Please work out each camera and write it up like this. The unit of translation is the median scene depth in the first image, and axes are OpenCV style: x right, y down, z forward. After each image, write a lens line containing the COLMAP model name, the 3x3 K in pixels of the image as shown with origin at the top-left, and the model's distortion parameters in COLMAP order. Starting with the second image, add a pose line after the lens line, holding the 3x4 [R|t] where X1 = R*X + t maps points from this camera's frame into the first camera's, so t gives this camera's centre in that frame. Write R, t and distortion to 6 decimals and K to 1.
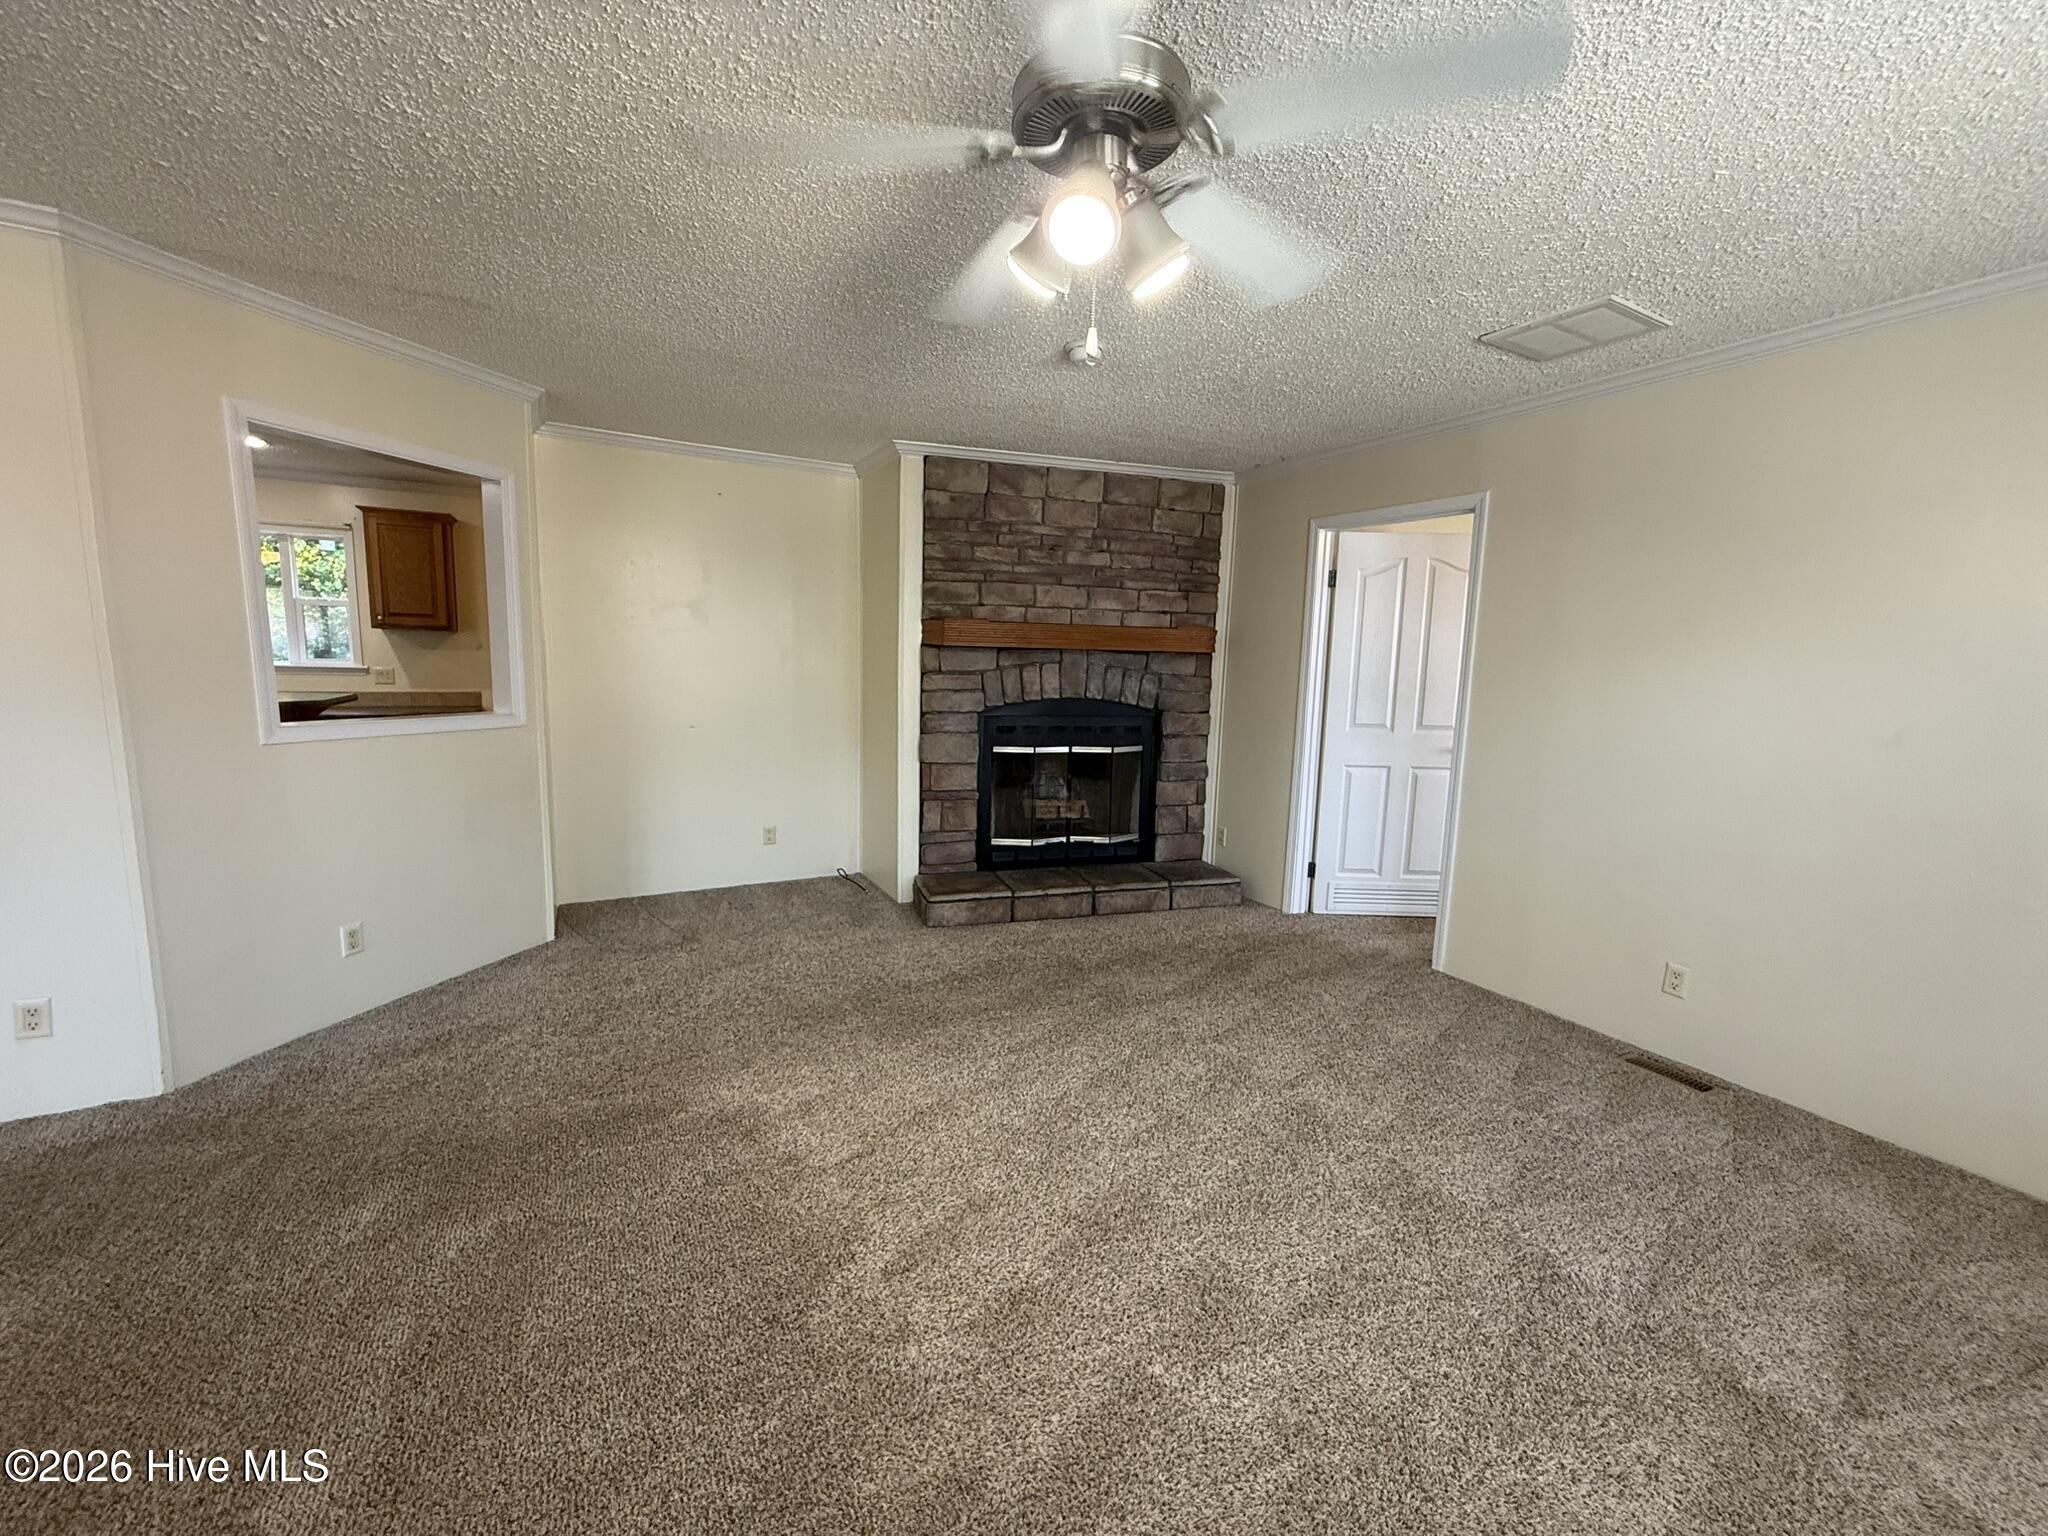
lens RADIAL K [[816.1, 0, 1020.5], [0, 816.1, 764.5], [0, 0, 1]] dist [-0.000962, -0.000460]
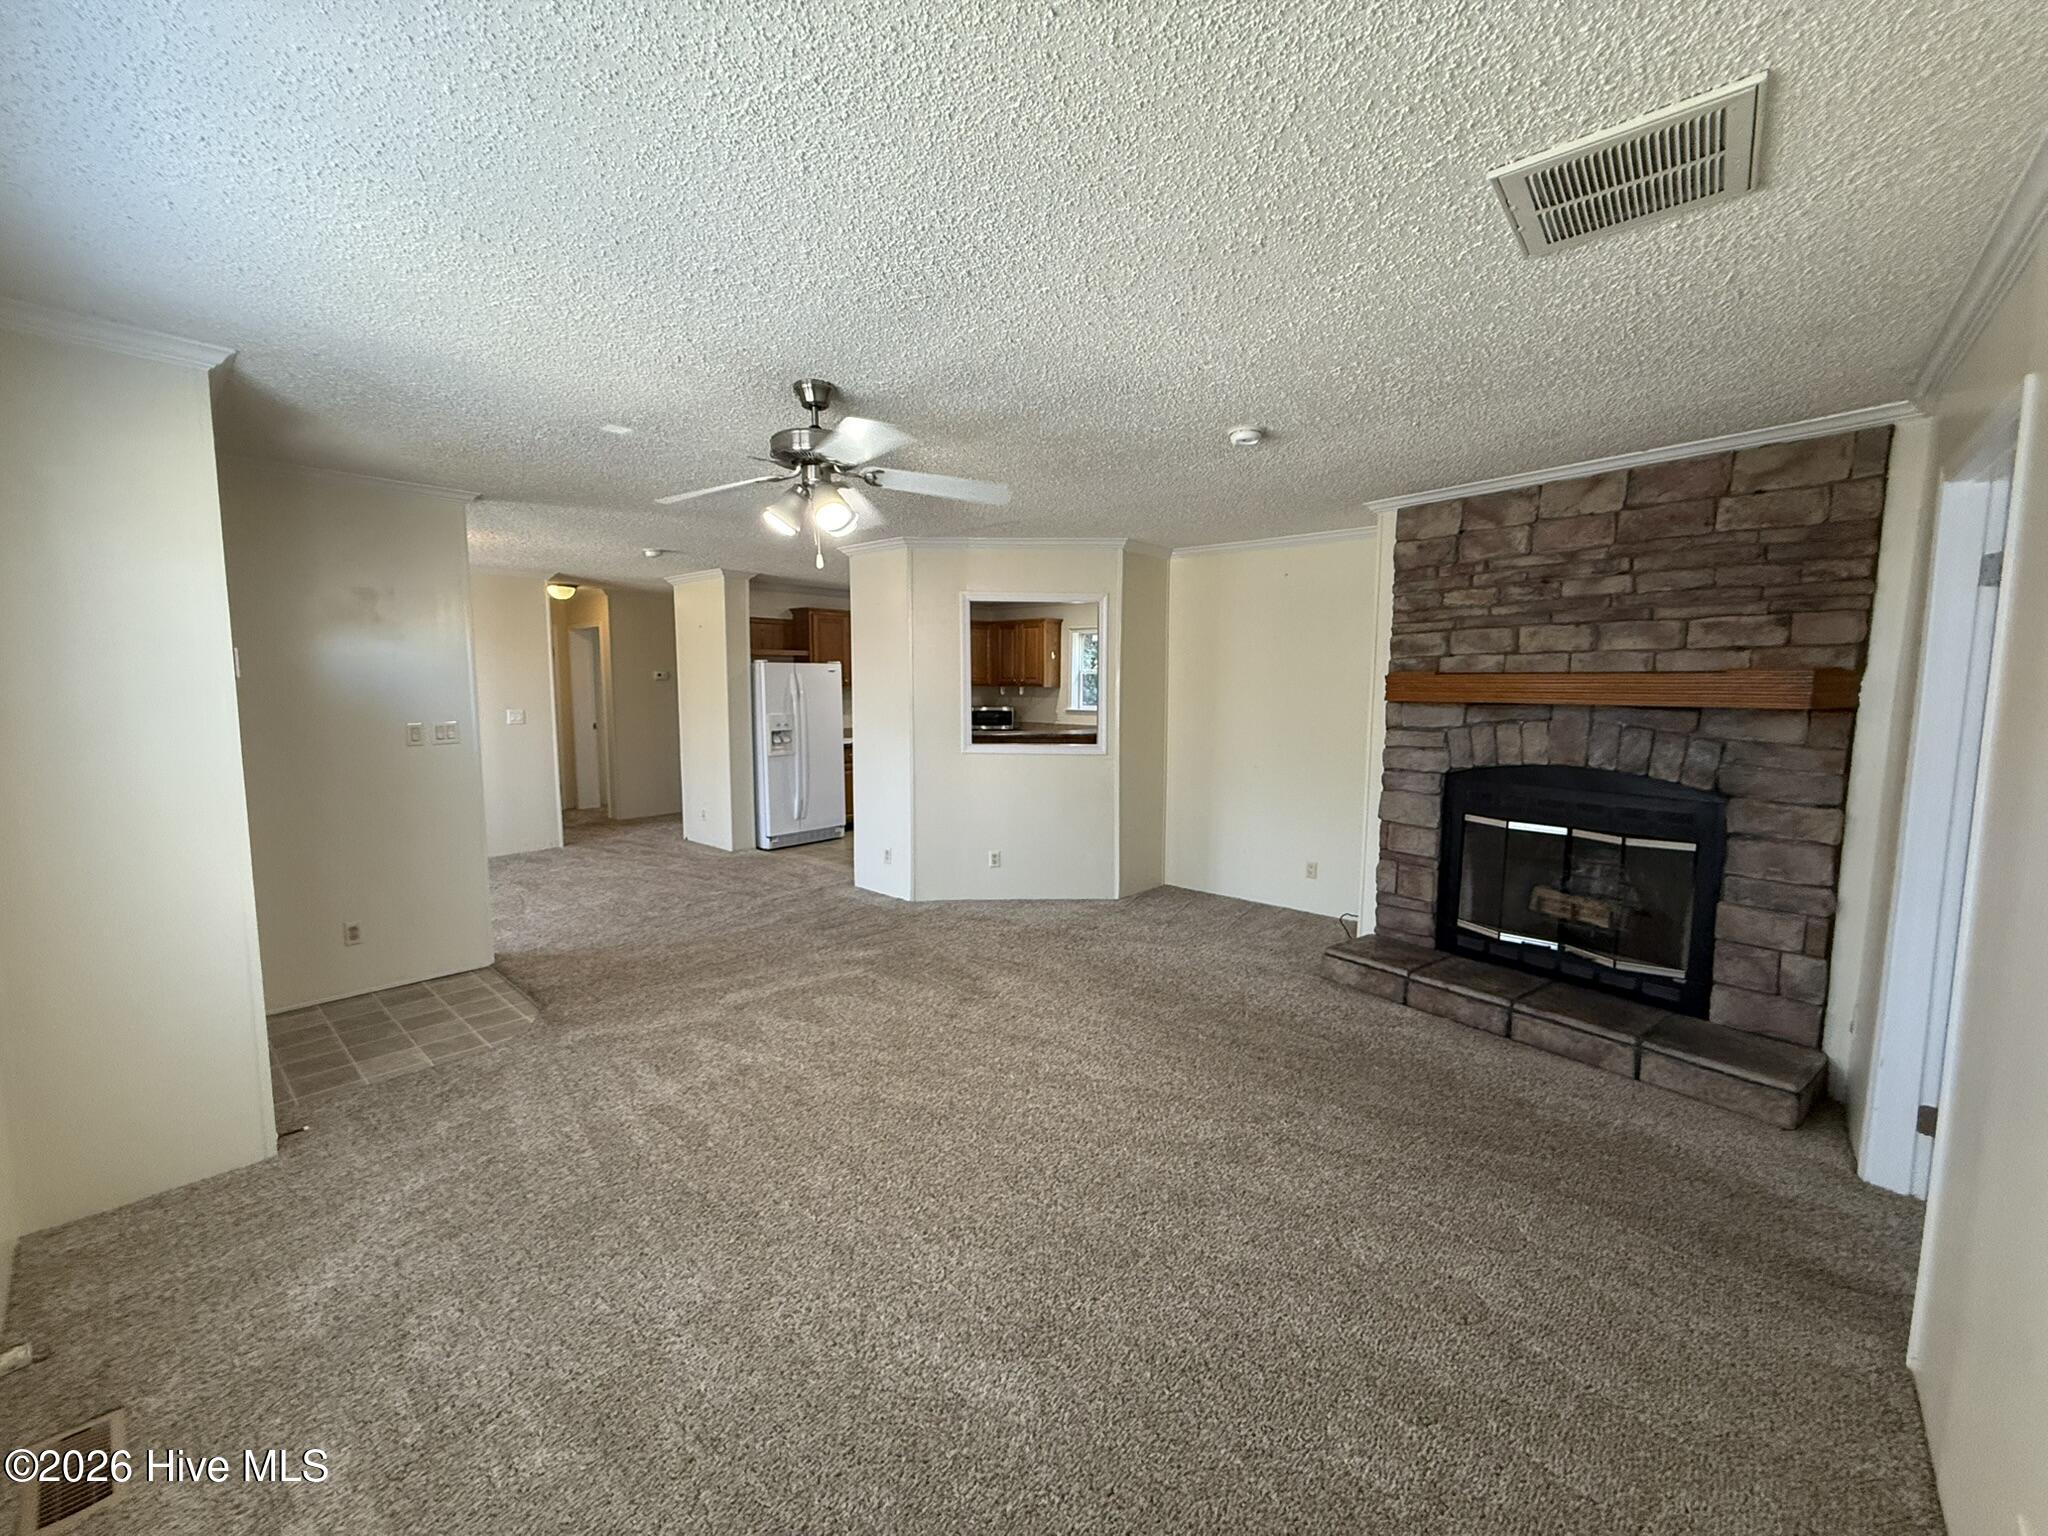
lens RADIAL K [[816.1, 0, 1017.2], [0, 816.1, 763.2], [0, 0, 1]] dist [-0.000962, -0.000460]
pose [[0.338194, 0.068553, -0.938576, 0.634305], [-0.121686, 0.992156, 0.028619, -0.043498], [0.933176, 0.104533, 0.343883, 0.247019]]
